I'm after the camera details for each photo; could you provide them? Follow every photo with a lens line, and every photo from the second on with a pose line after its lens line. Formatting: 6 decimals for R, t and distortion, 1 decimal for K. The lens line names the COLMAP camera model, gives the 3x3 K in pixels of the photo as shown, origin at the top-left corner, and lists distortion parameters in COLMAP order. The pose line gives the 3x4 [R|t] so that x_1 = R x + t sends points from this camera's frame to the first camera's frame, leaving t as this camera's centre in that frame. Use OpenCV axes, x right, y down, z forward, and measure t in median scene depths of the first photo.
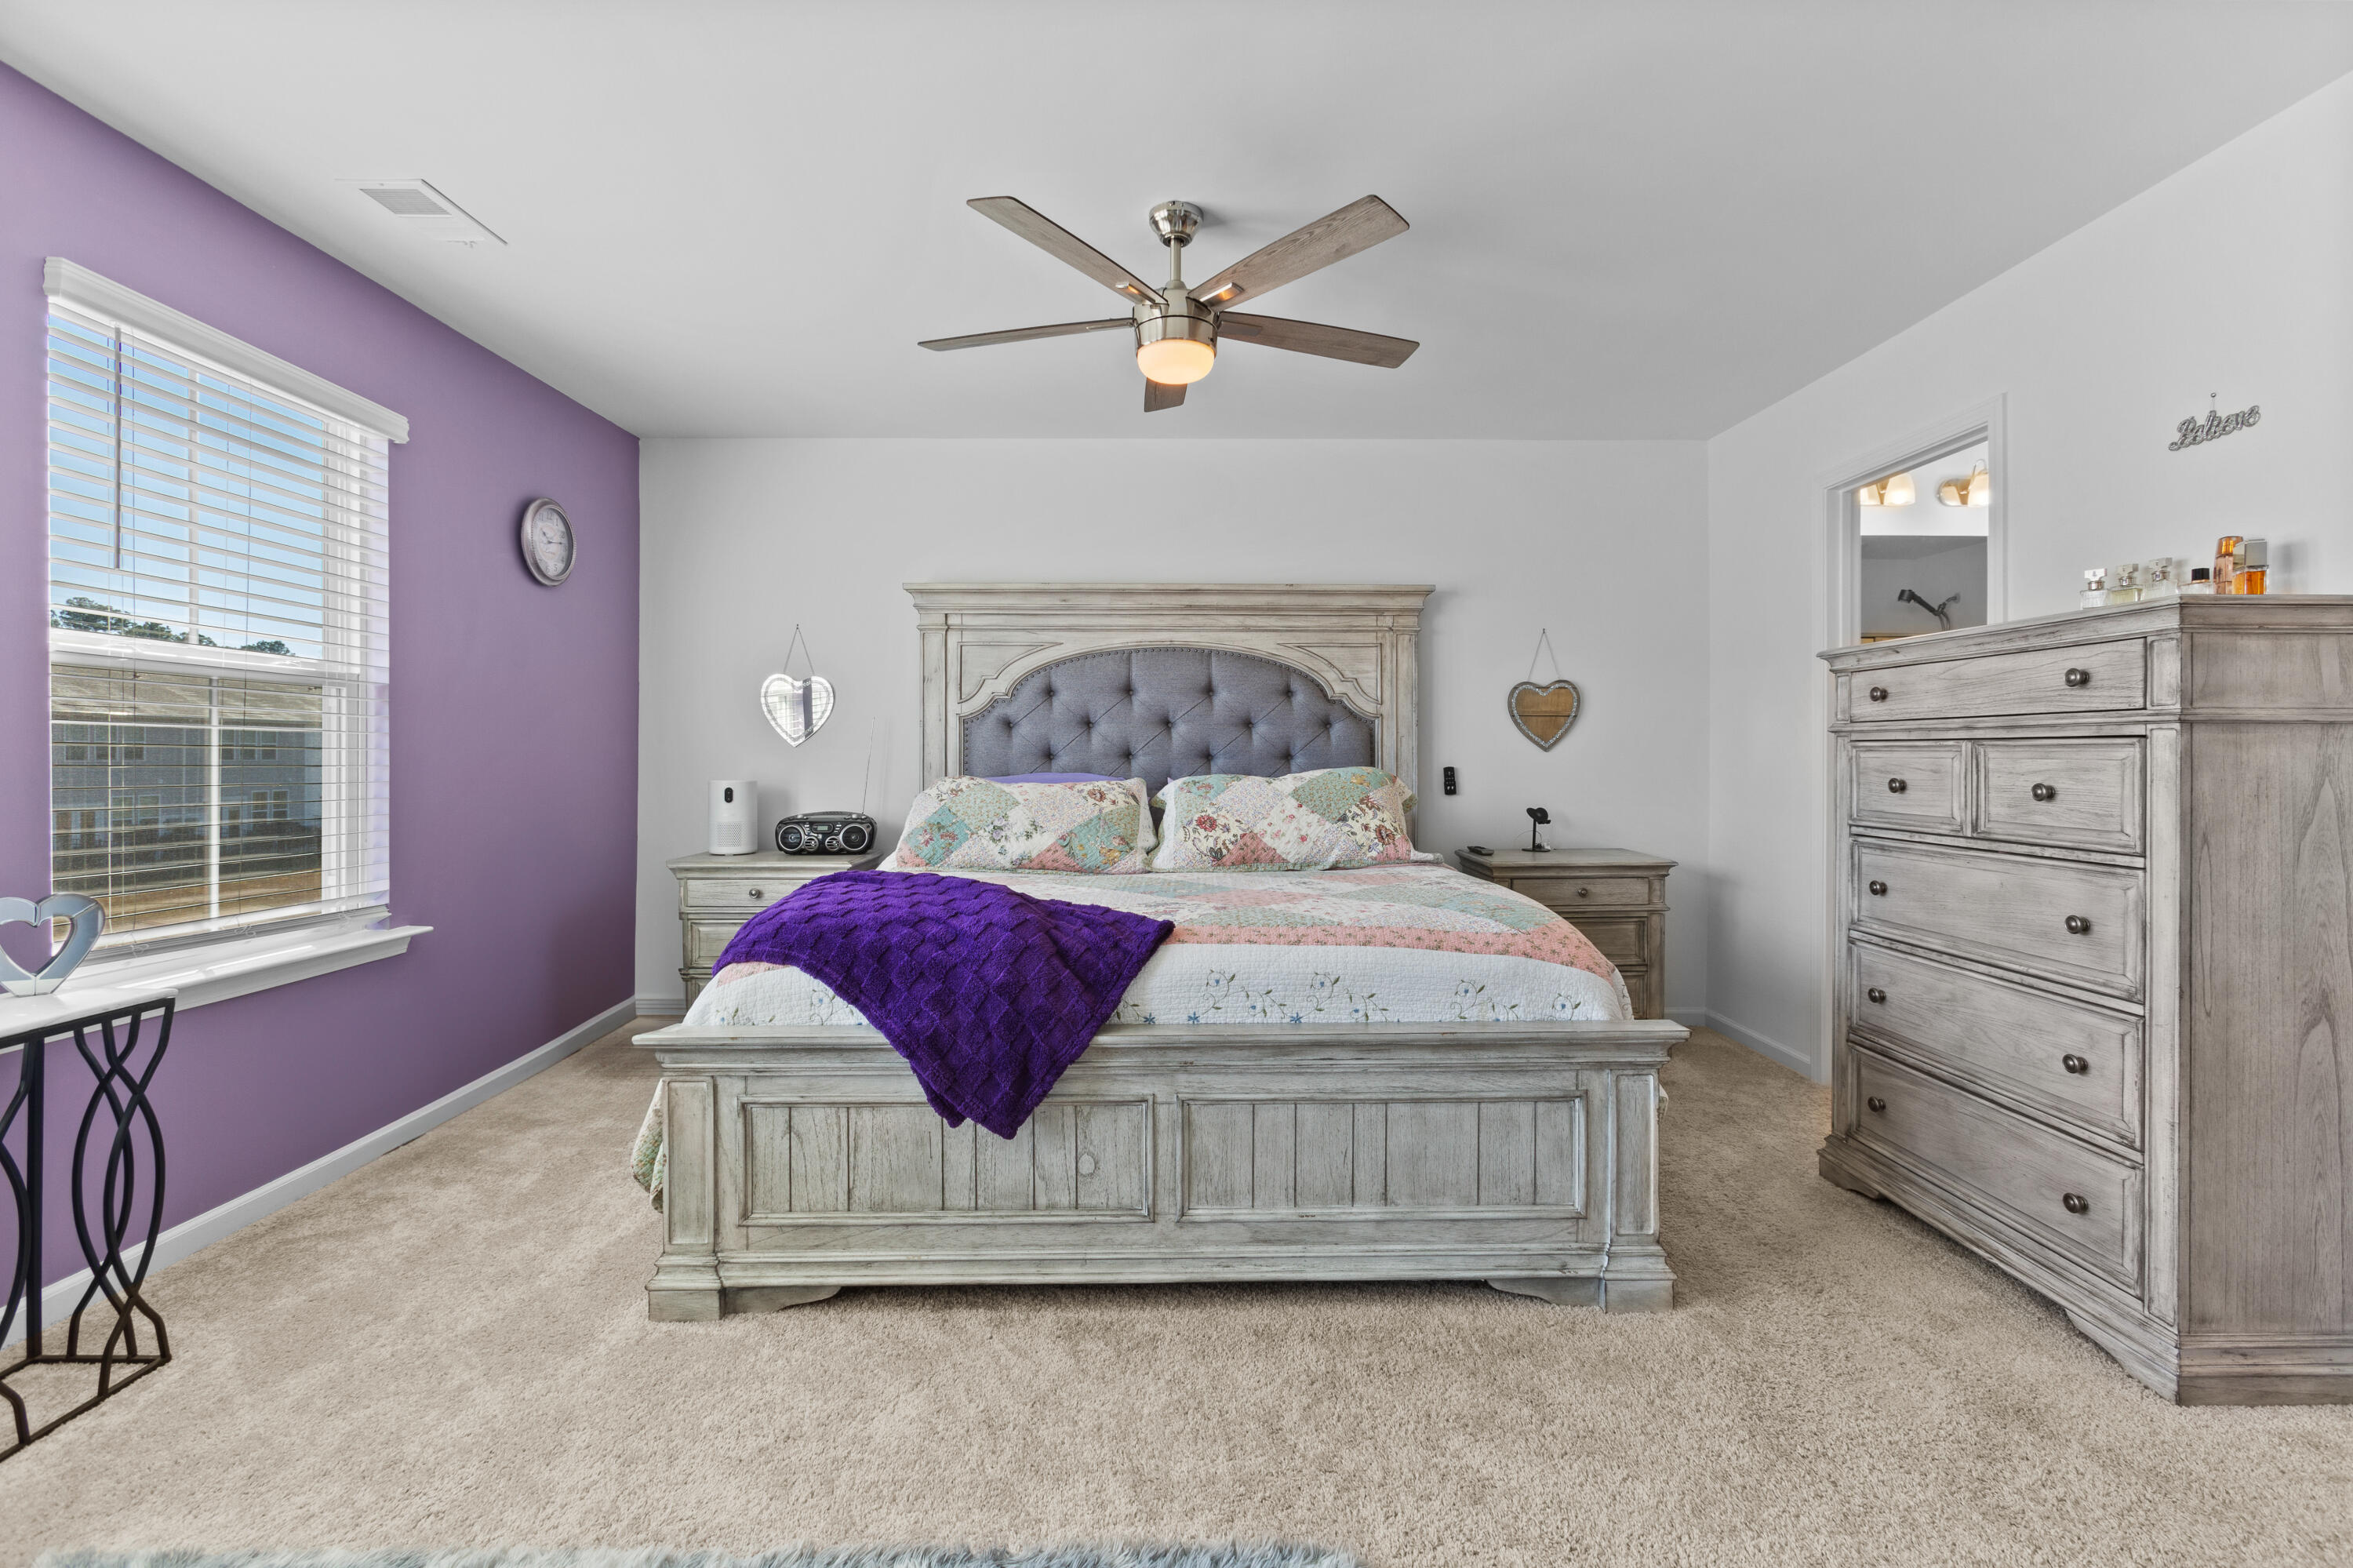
lens RADIAL K [[1023.8, 0, 1180.7], [0, 1023.8, 759.4], [0, 0, 1]] dist [-0.015349, 0.000320]
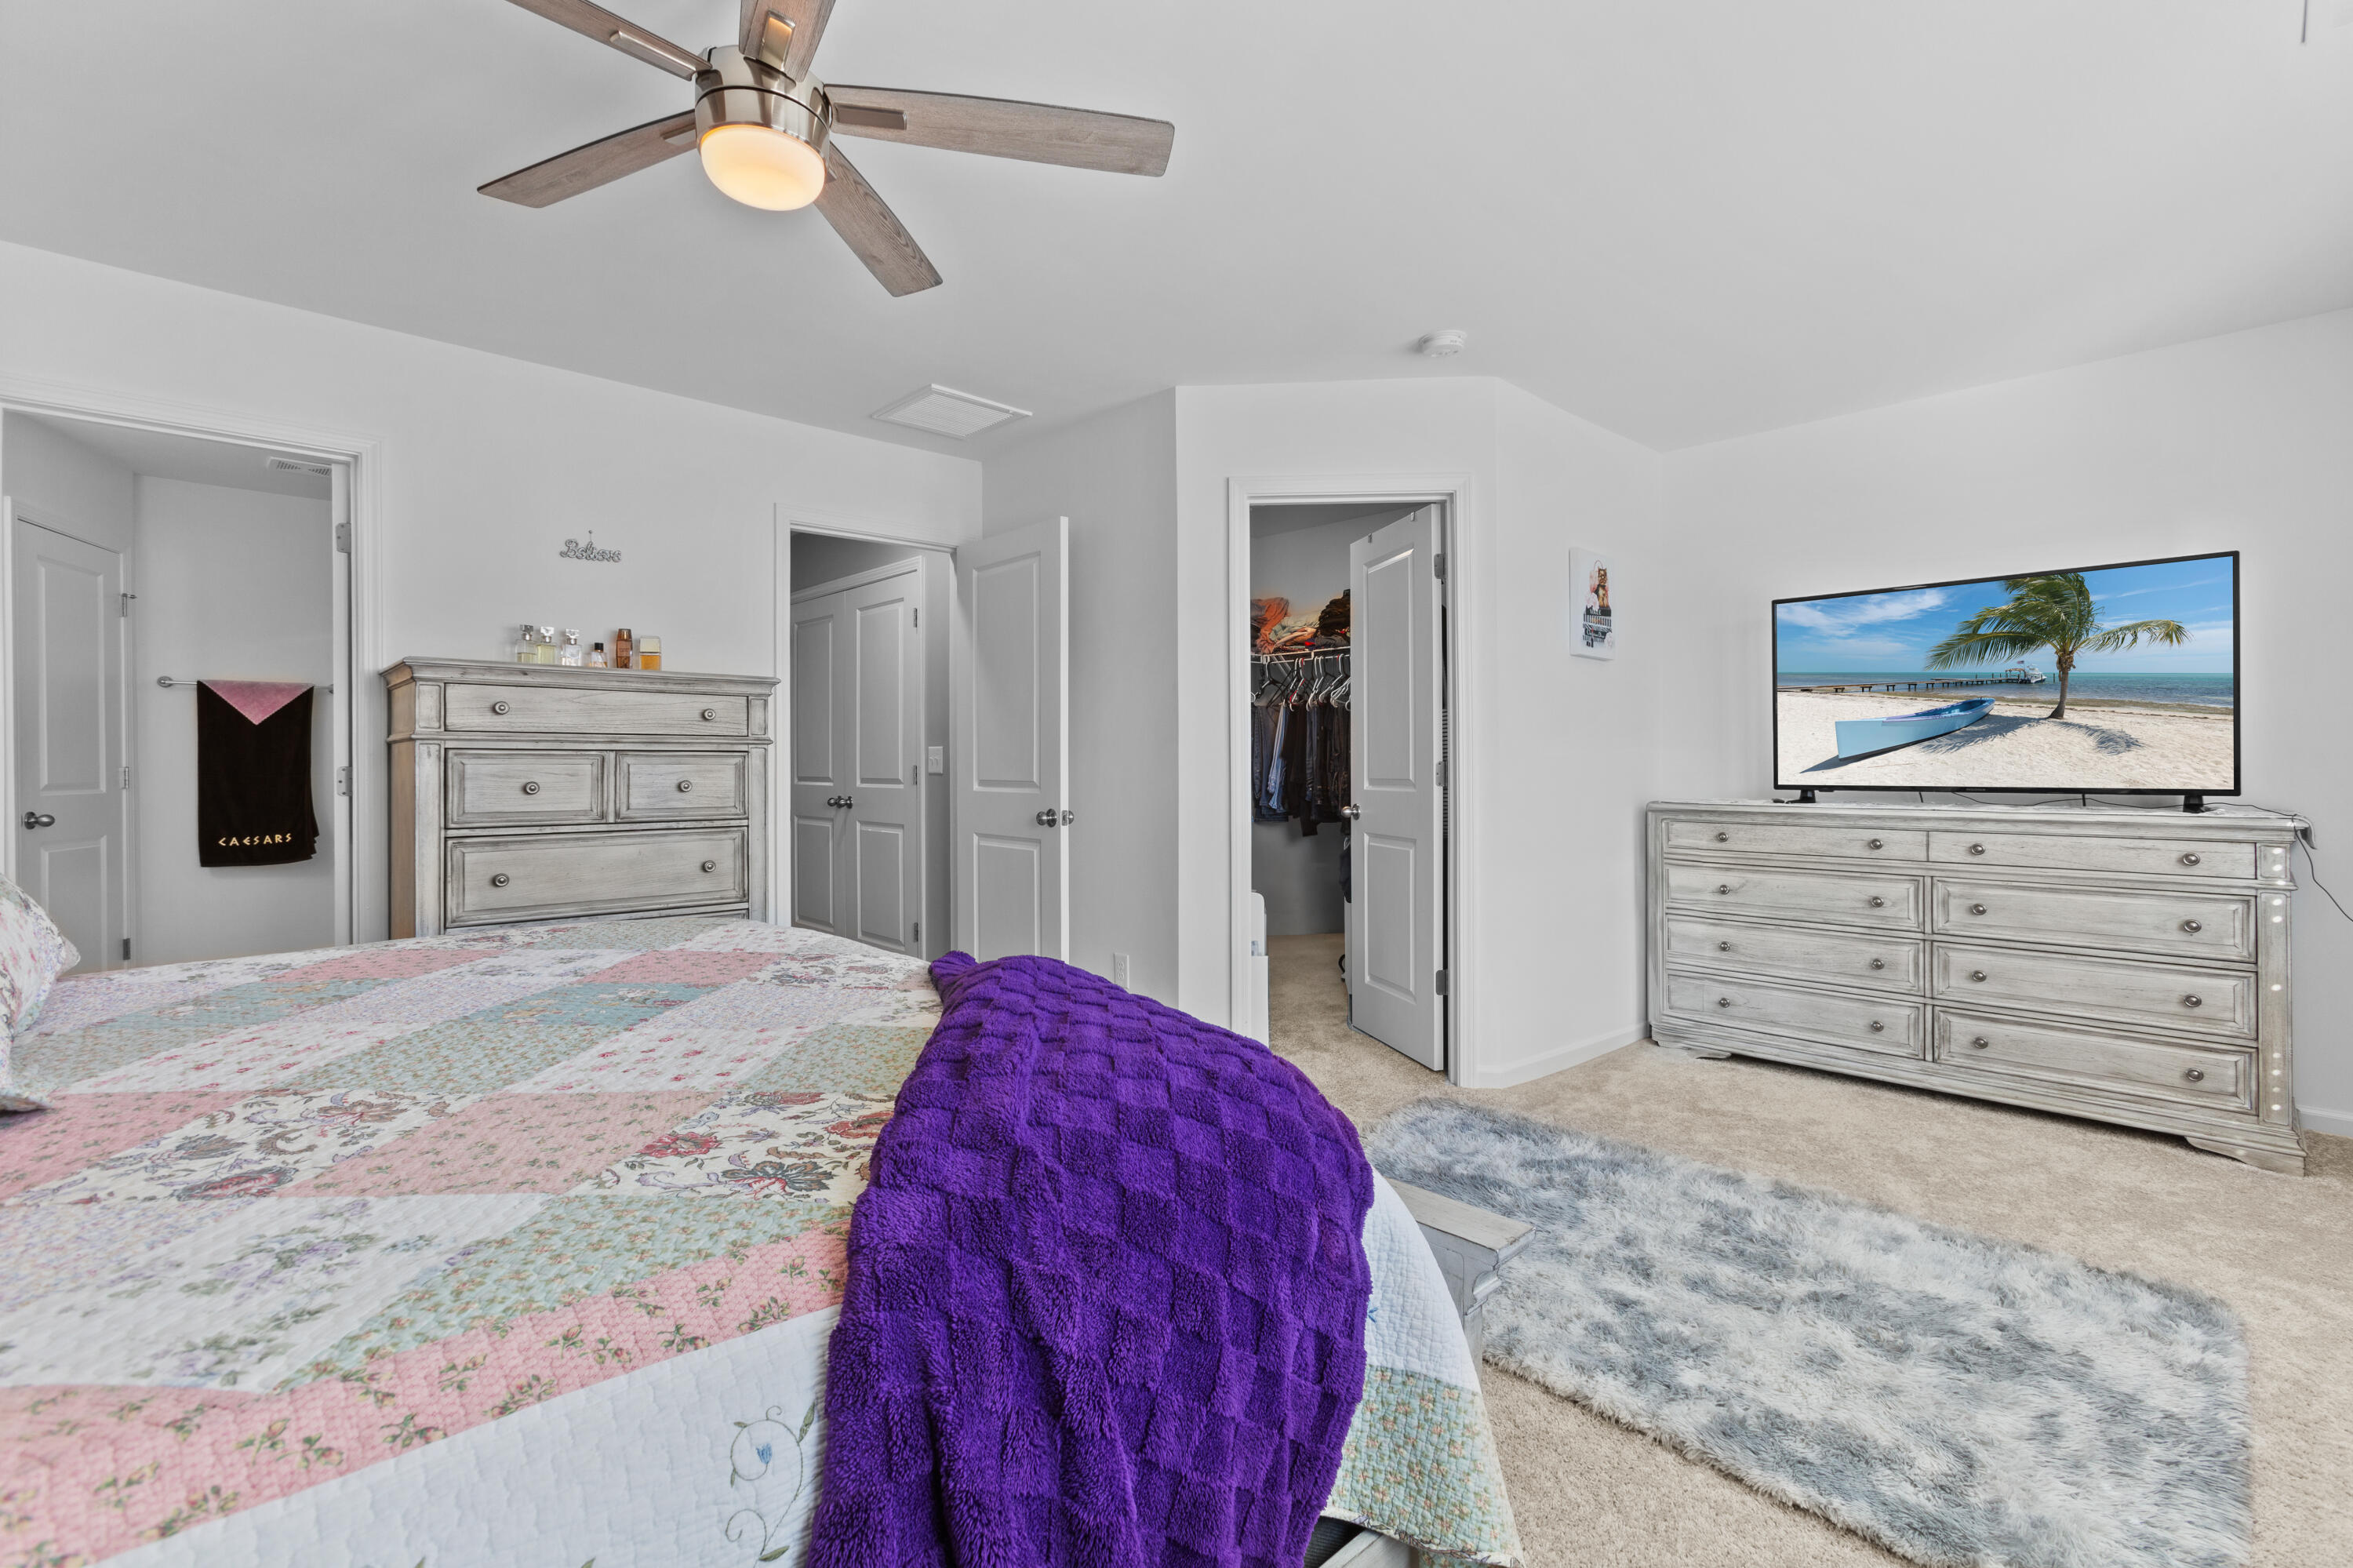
lens RADIAL K [[1023.8, 0, 1180.7], [0, 1023.8, 759.4], [0, 0, 1]] dist [-0.015349, 0.000320]
pose [[-0.693163, 0.002455, 0.720777, -0.651683], [0.005993, 0.999979, 0.002357, -0.005859], [-0.720756, 0.005954, -0.693163, 1.246358]]
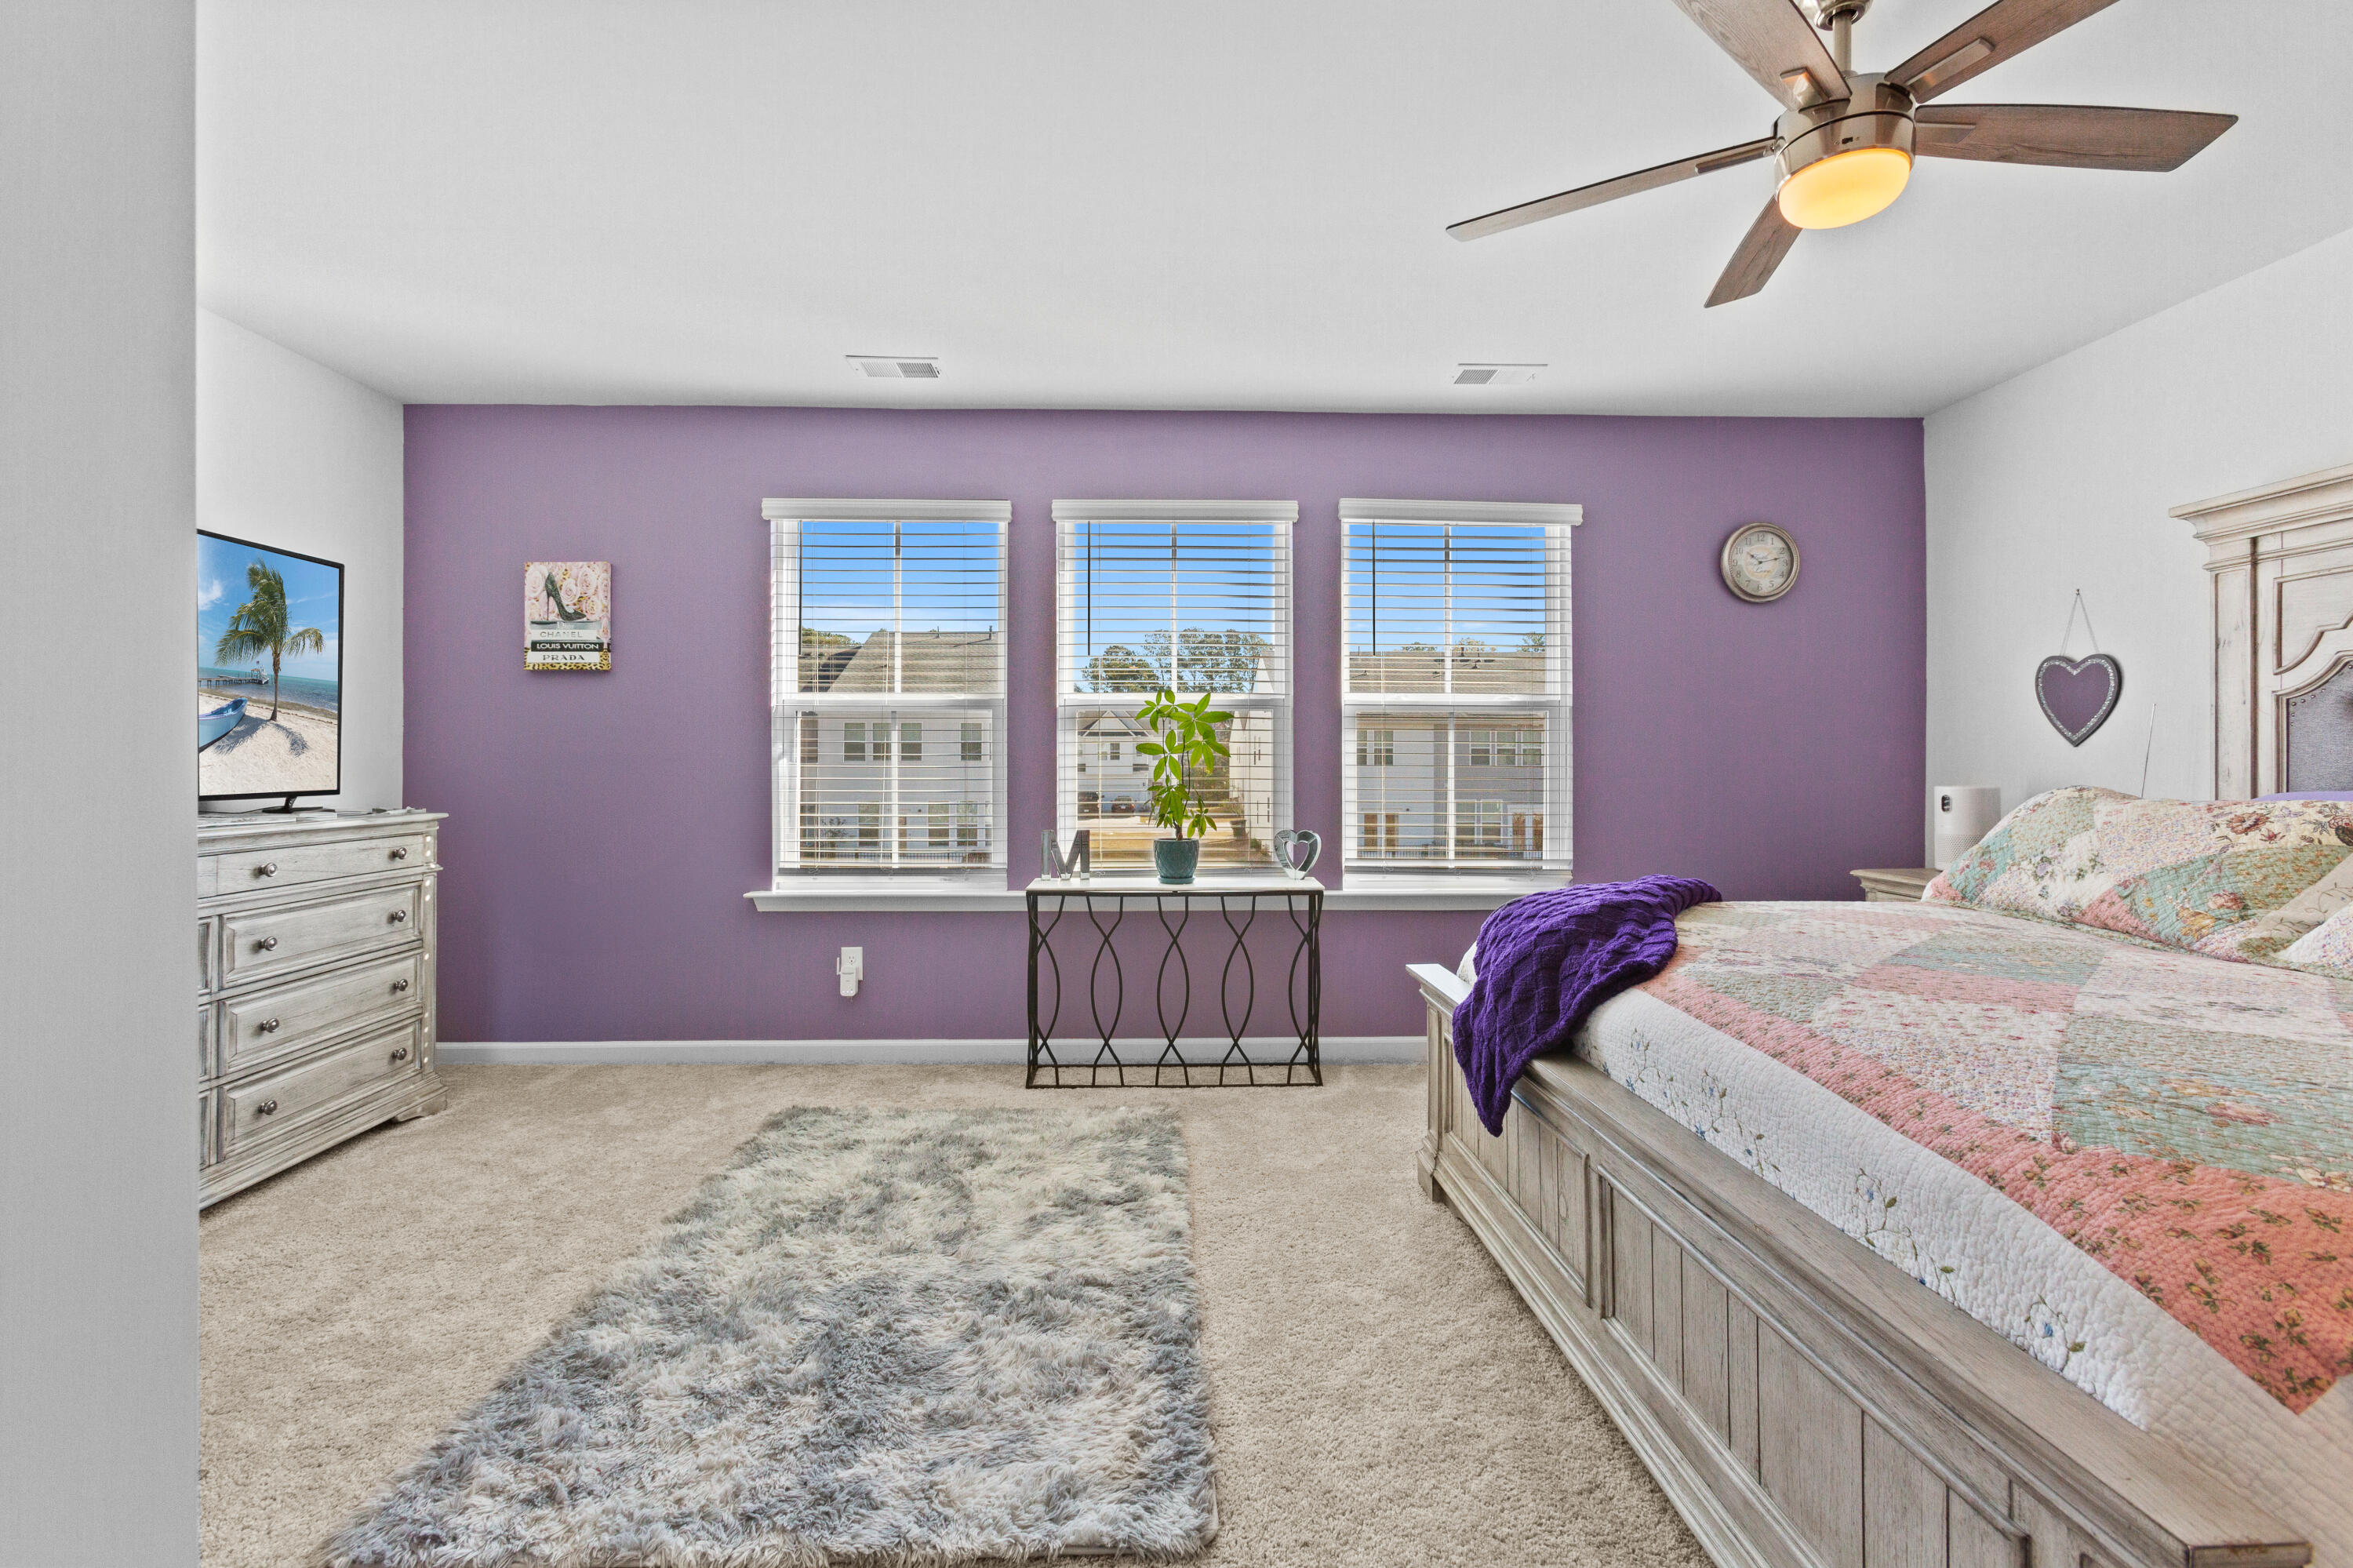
lens RADIAL K [[1023.8, 0, 1180.7], [0, 1023.8, 759.4], [0, 0, 1]] dist [-0.015349, 0.000320]
pose [[0.027799, -0.005122, -0.999600, 0.662480], [-0.003315, 0.999981, -0.005216, 0.005695], [0.999608, 0.003459, 0.027781, 0.526366]]
